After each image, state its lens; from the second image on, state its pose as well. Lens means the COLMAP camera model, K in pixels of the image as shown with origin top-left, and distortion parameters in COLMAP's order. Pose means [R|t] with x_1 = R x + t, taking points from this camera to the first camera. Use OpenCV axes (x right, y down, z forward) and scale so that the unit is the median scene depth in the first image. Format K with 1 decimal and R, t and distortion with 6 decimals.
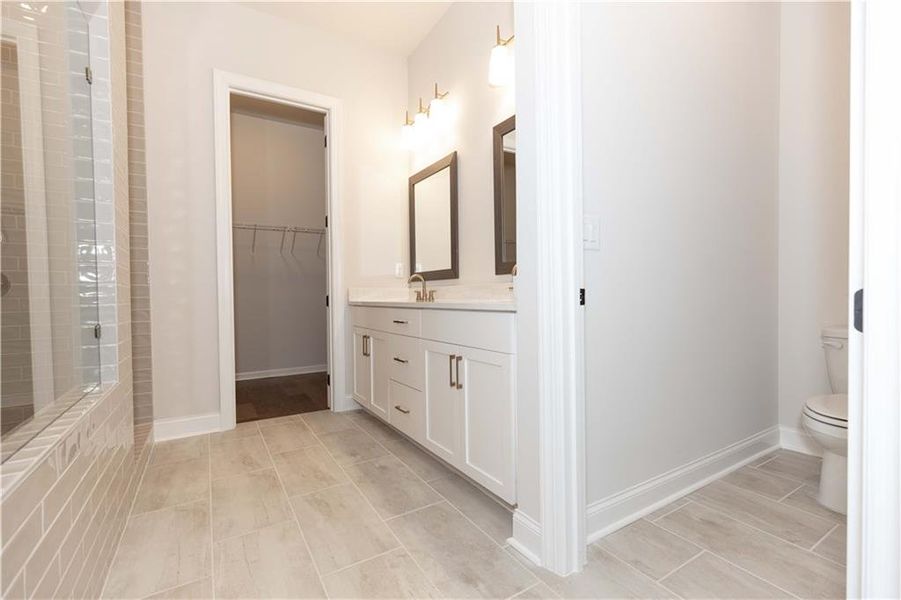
lens RADIAL K [[400.5, 0, 447.0], [0, 400.5, 299.1], [0, 0, 1]] dist [0.004260, -0.000865]
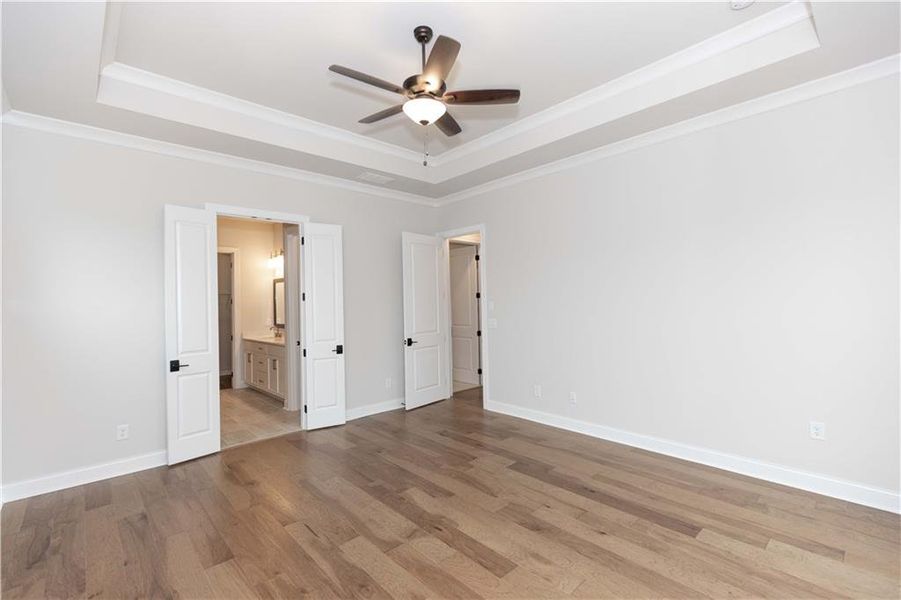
lens RADIAL K [[400.5, 0, 447.0], [0, 400.5, 299.1], [0, 0, 1]] dist [0.004260, -0.000865]
pose [[0.980291, 0.002246, 0.197547, 0.436092], [0.002553, 0.999708, -0.024039, -0.157735], [-0.197544, 0.024070, 0.979999, -1.439255]]
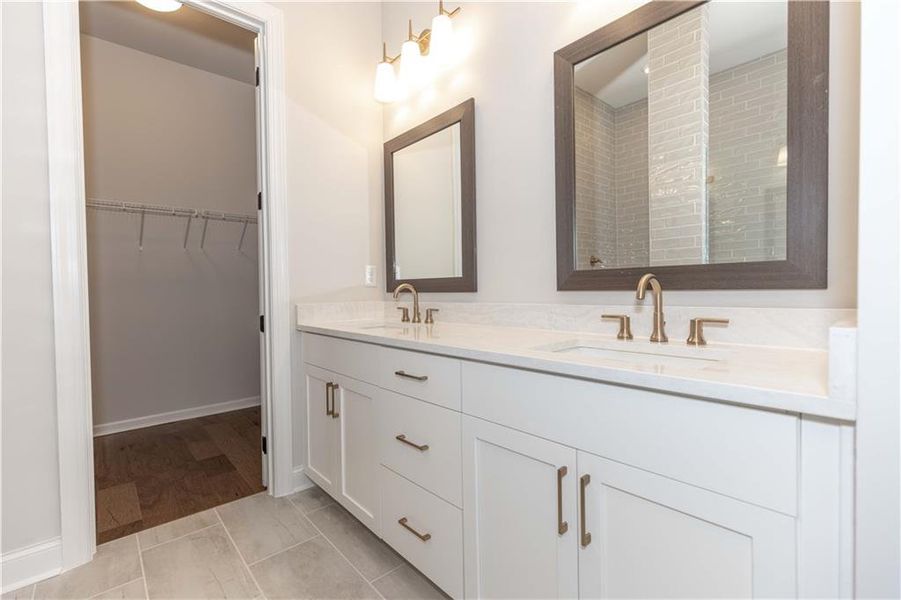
lens RADIAL K [[400.5, 0, 447.0], [0, 400.5, 299.1], [0, 0, 1]] dist [0.004260, -0.000865]
pose [[0.984267, -0.004249, 0.176636, -0.122548], [0.003025, 0.999970, 0.007200, -0.040314], [-0.176661, -0.006553, 0.984250, 0.321502]]
